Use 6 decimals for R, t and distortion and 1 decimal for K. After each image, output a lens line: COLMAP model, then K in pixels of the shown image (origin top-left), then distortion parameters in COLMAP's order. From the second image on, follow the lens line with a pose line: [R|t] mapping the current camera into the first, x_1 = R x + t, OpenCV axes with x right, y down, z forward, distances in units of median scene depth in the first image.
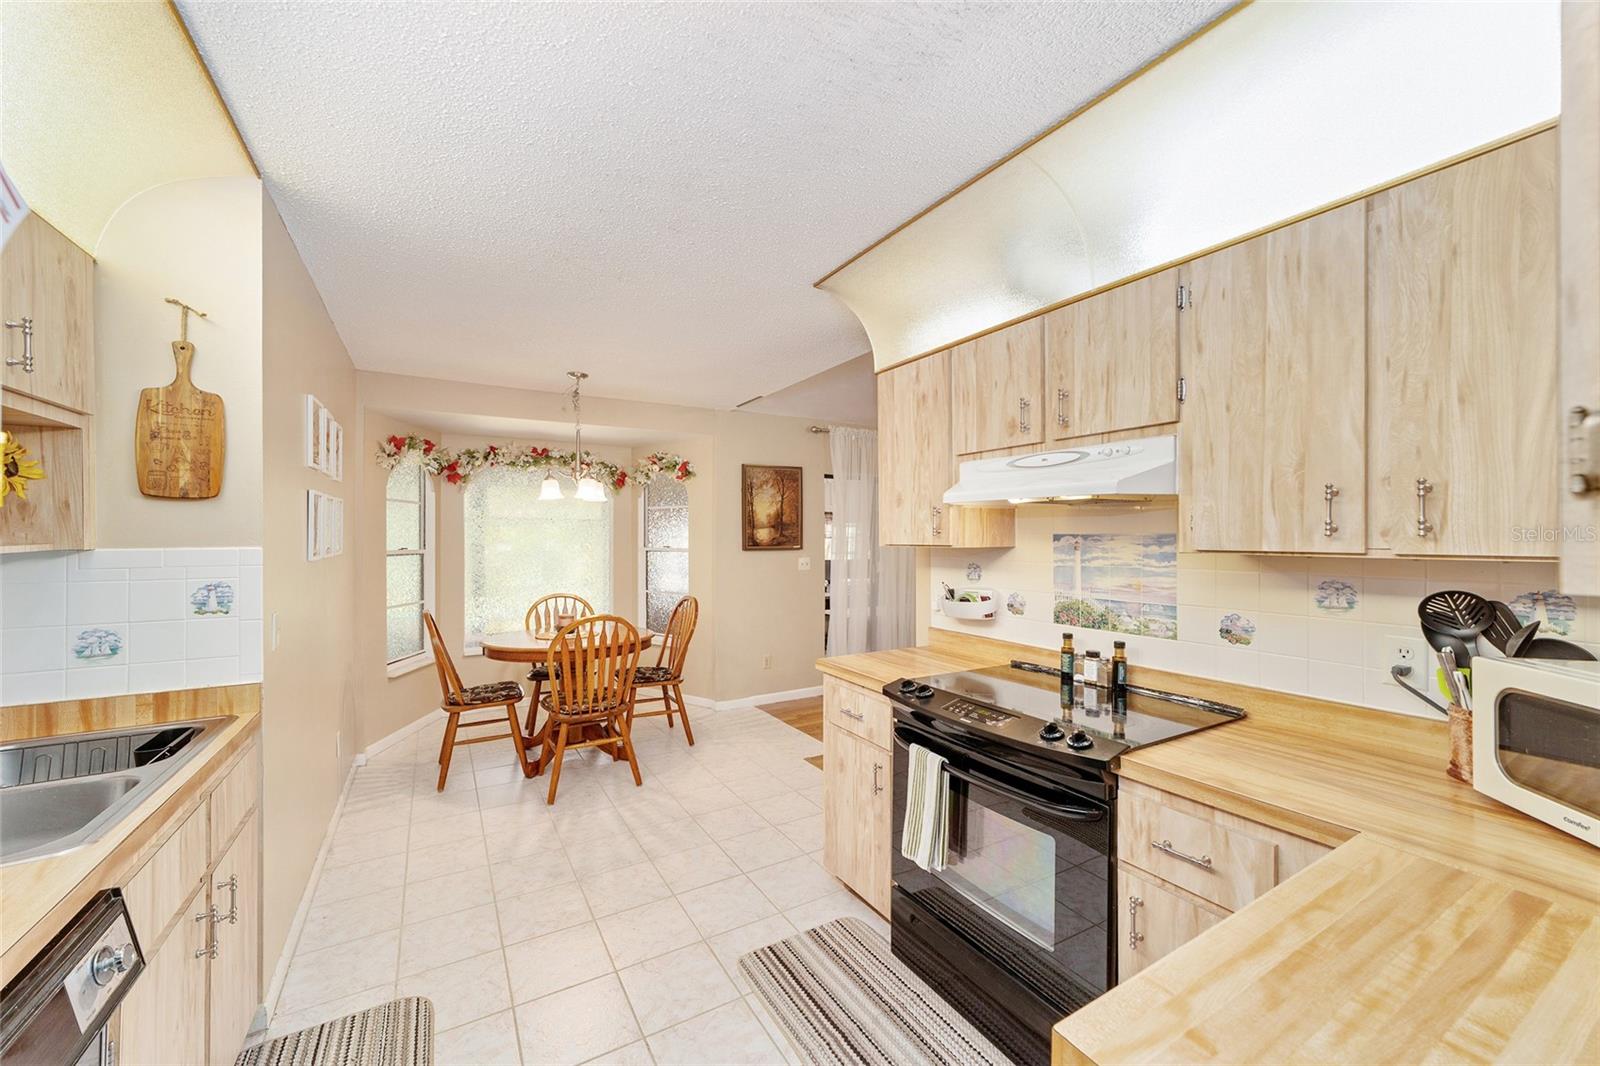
lens RADIAL K [[614.3, 0, 793.4], [0, 614.3, 534.3], [0, 0, 1]] dist [-0.016331, 0.007999]
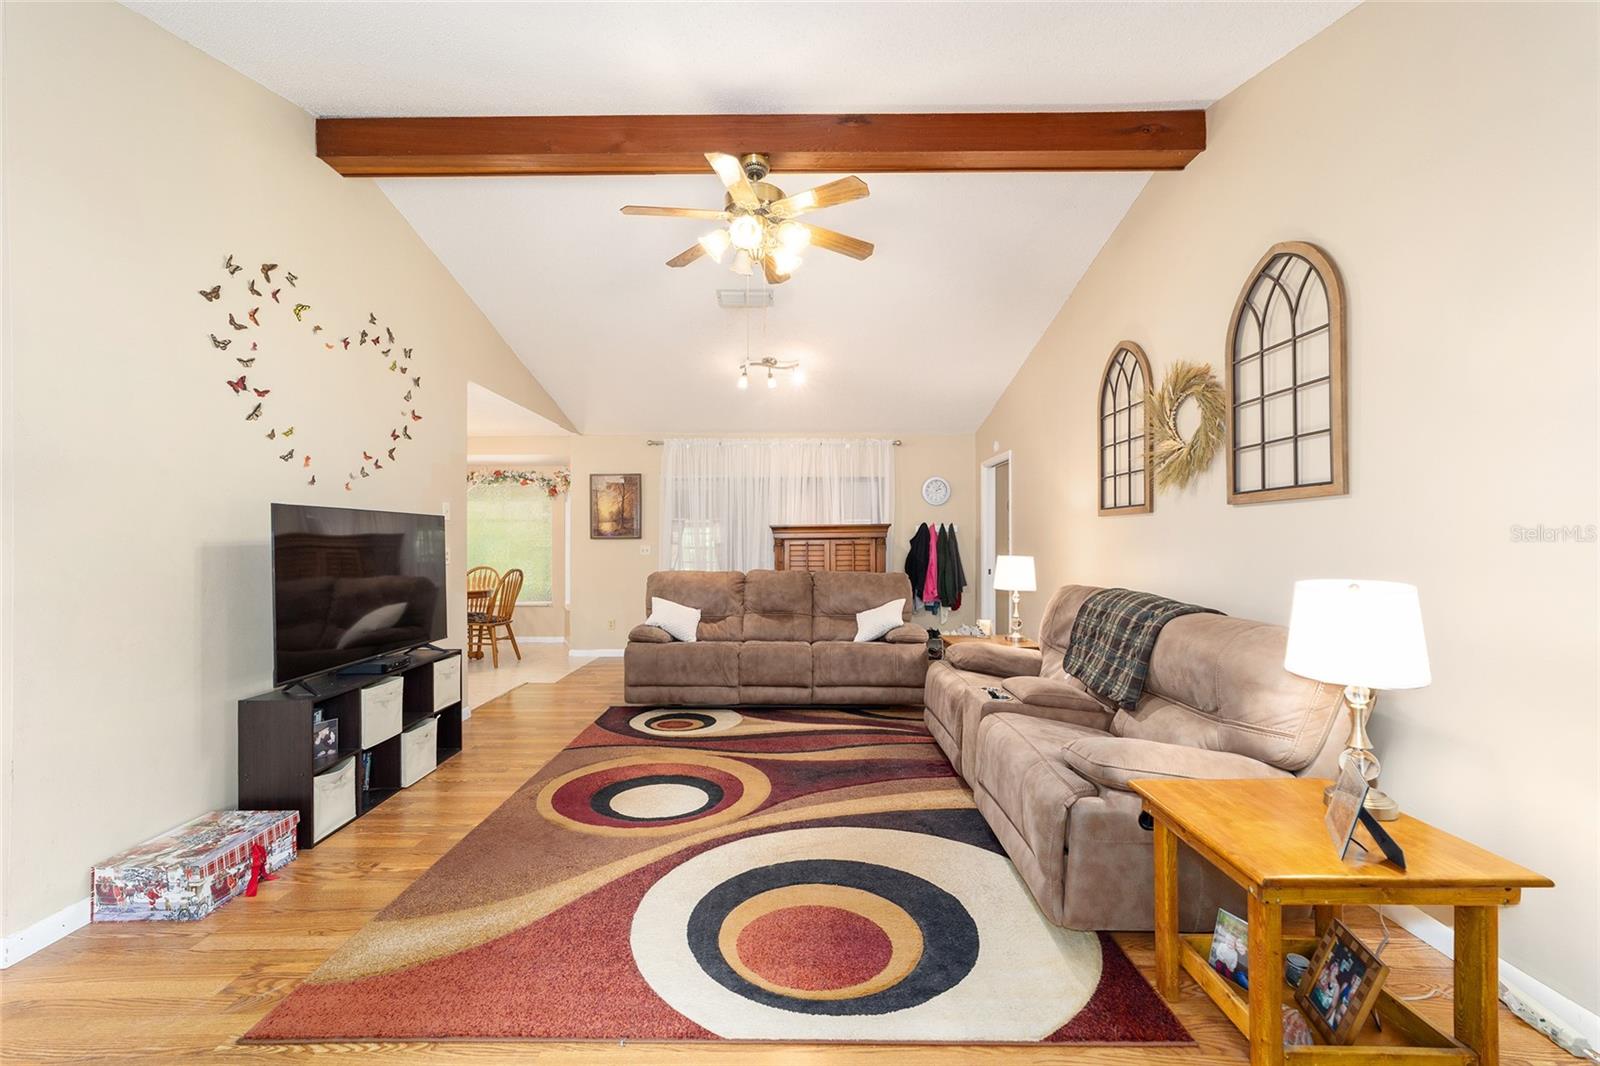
lens RADIAL K [[616.8, 0, 792.4], [0, 616.8, 542.1], [0, 0, 1]] dist [-0.020412, 0.011621]
pose [[0.861488, 0.002475, -0.507773, 2.019506], [0.001458, 0.999972, 0.007347, 0.049814], [0.507776, -0.007069, 0.861460, 0.139397]]
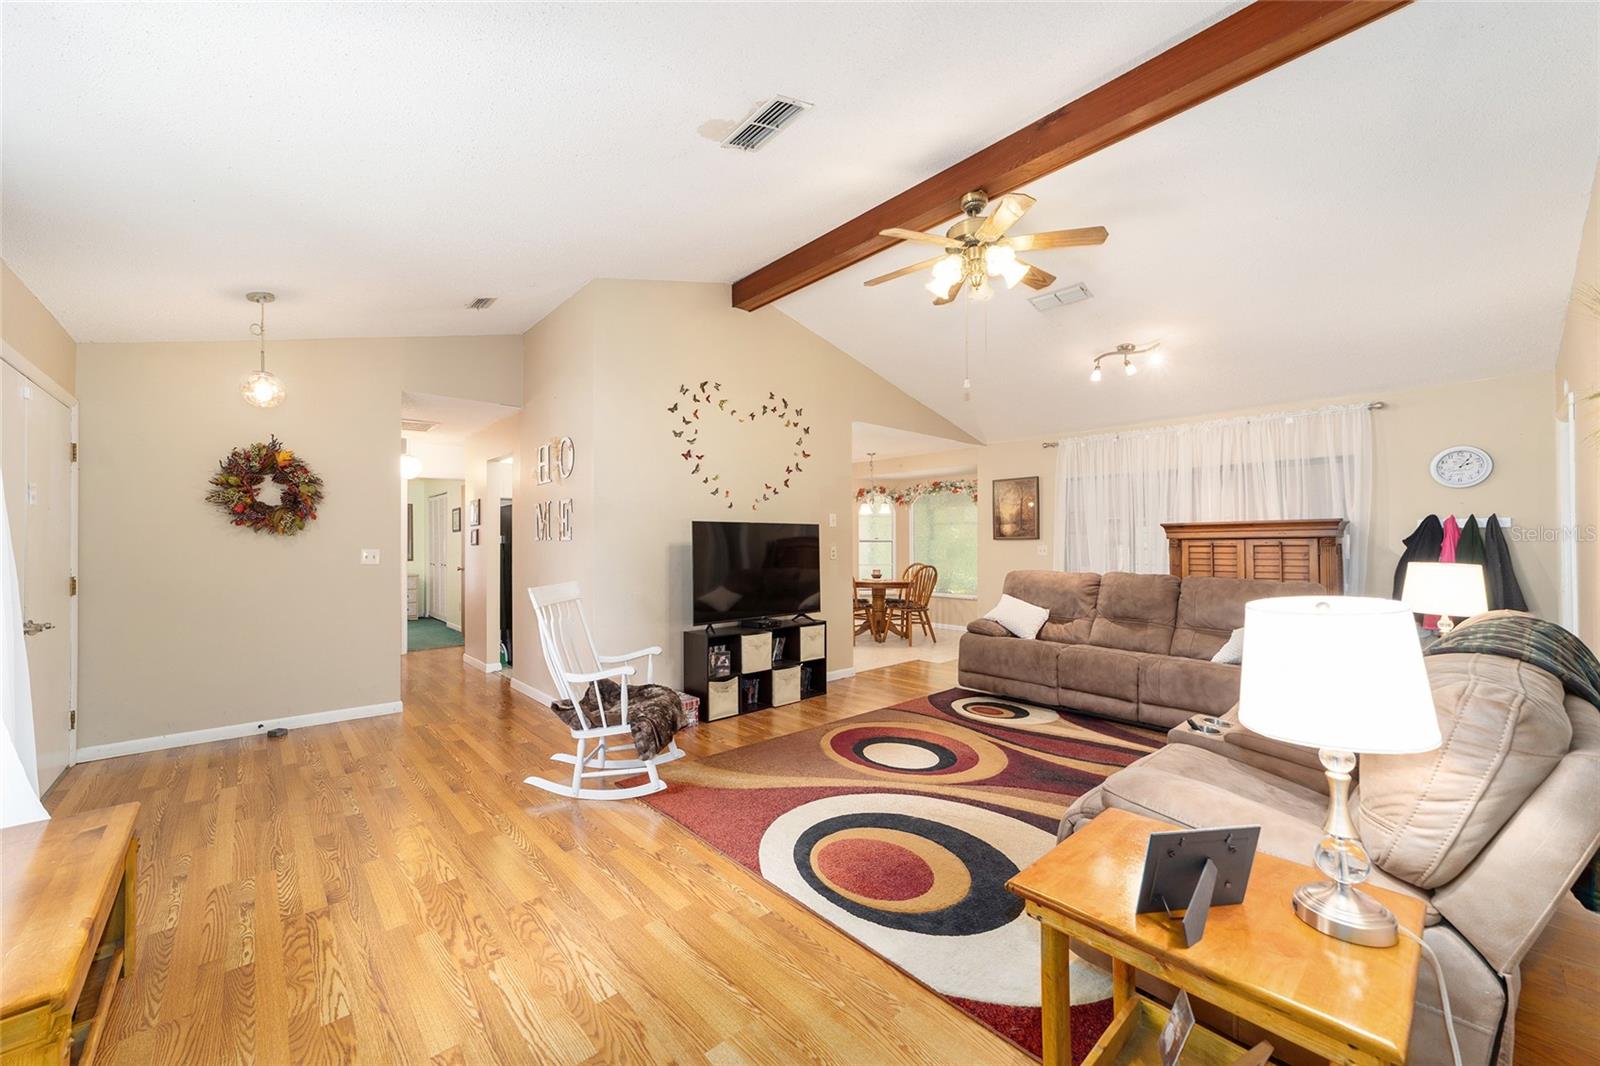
lens RADIAL K [[614.3, 0, 793.4], [0, 614.3, 534.3], [0, 0, 1]] dist [-0.016331, 0.007999]
pose [[0.198365, -0.010913, -0.980067, 2.578377], [0.006831, 0.999929, -0.009752, 0.050057], [0.980104, -0.004760, 0.198426, 0.508909]]
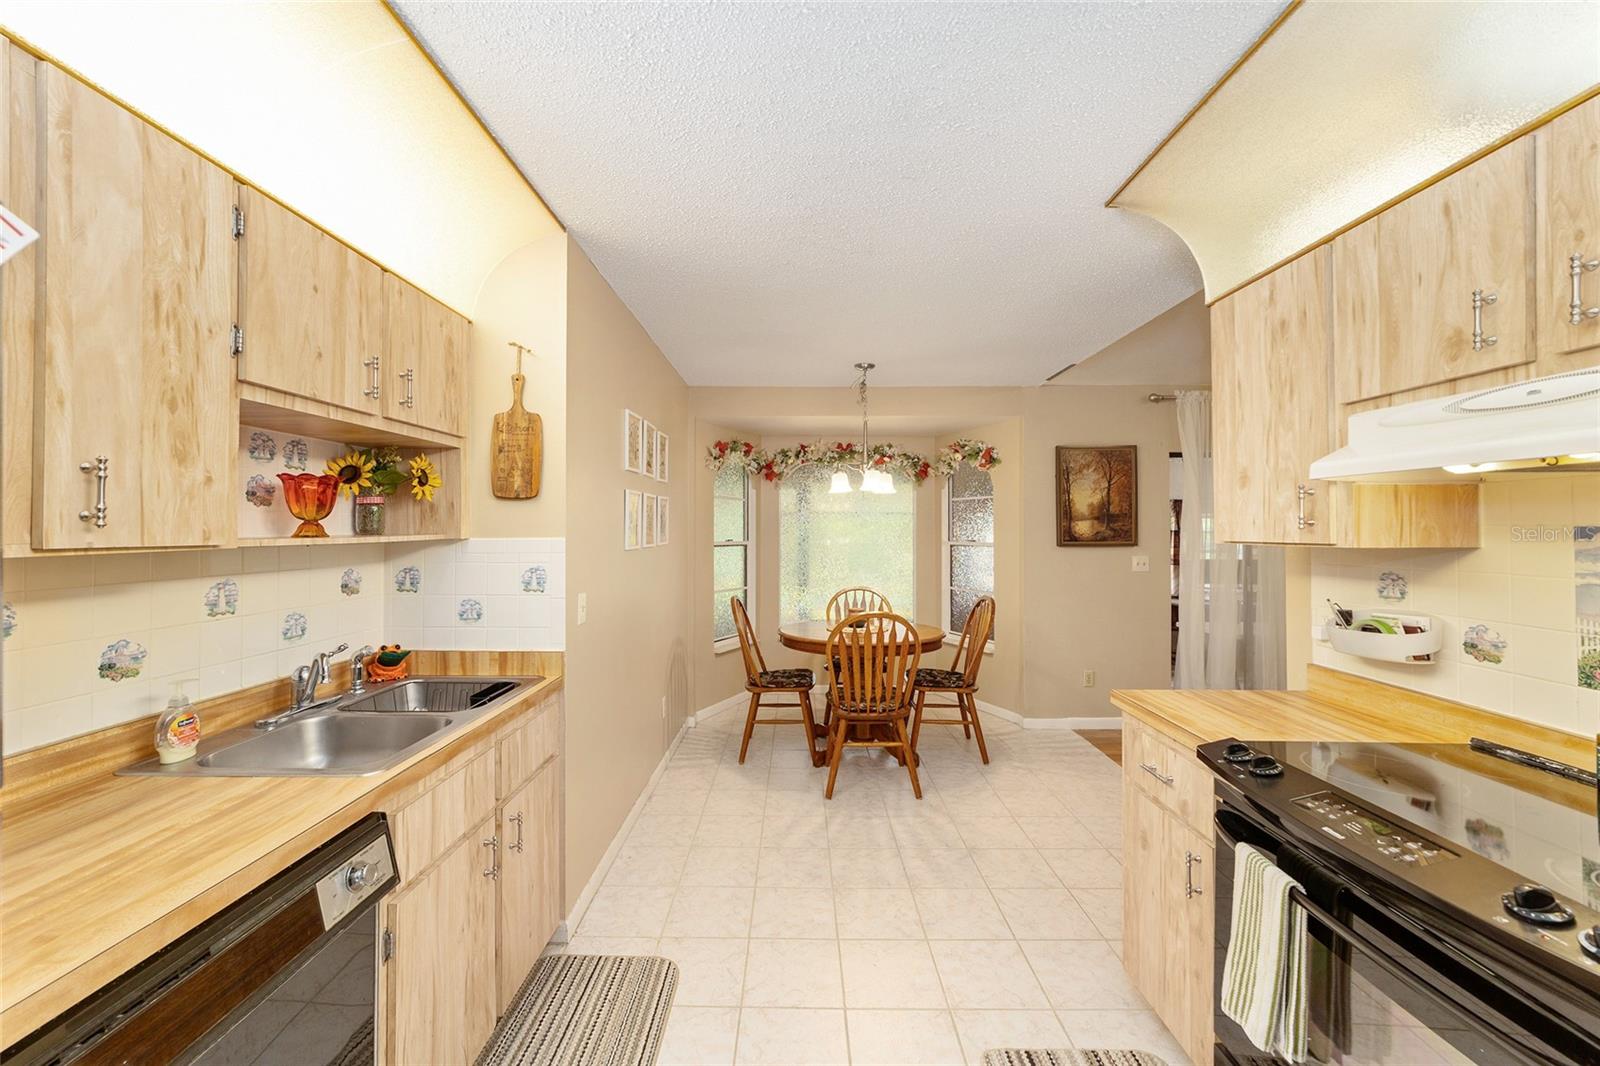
lens RADIAL K [[618.6, 0, 790.8], [0, 618.6, 521.1], [0, 0, 1]] dist [-0.017181, 0.007985]
pose [[0.855856, -0.005529, -0.517185, 0.093982], [-0.000022, 0.999942, -0.010726, 0.000749], [0.517215, 0.009192, 0.855806, 0.137268]]
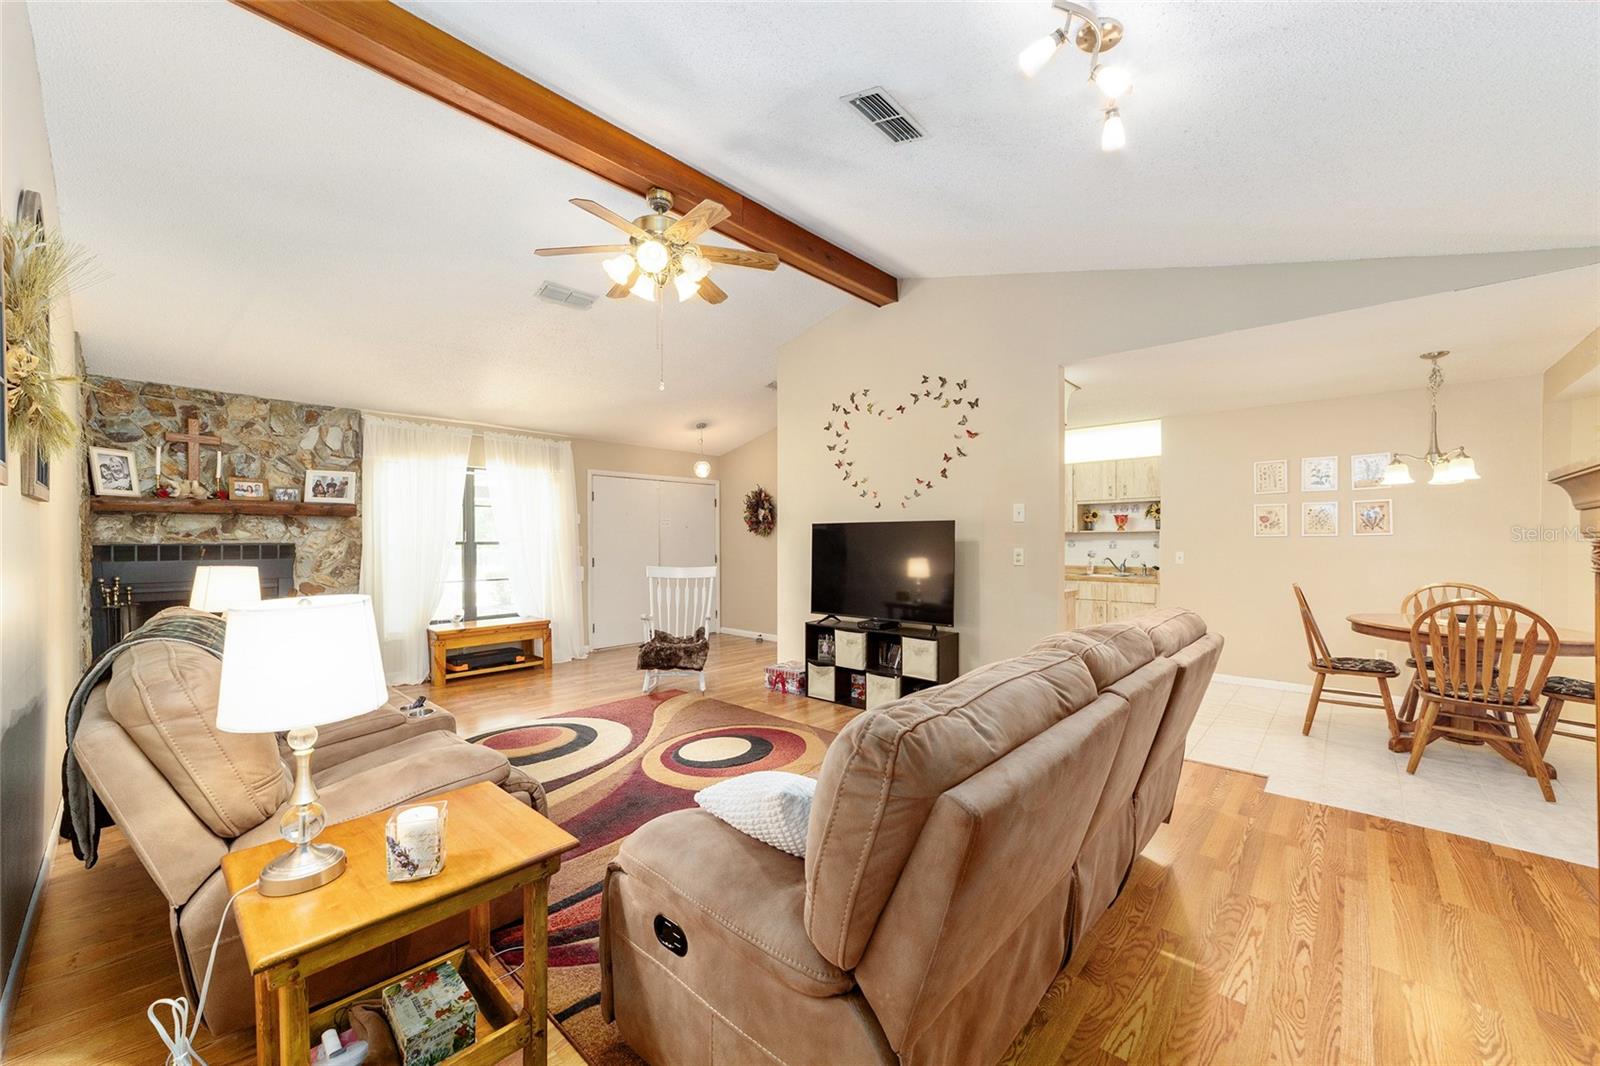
lens RADIAL K [[616.8, 0, 792.4], [0, 616.8, 542.1], [0, 0, 1]] dist [-0.020412, 0.011621]
pose [[-0.957400, 0.004767, -0.288724, 1.435051], [0.004913, 0.999988, 0.000218, 0.053944], [0.288722, -0.001210, -0.957412, 2.576419]]
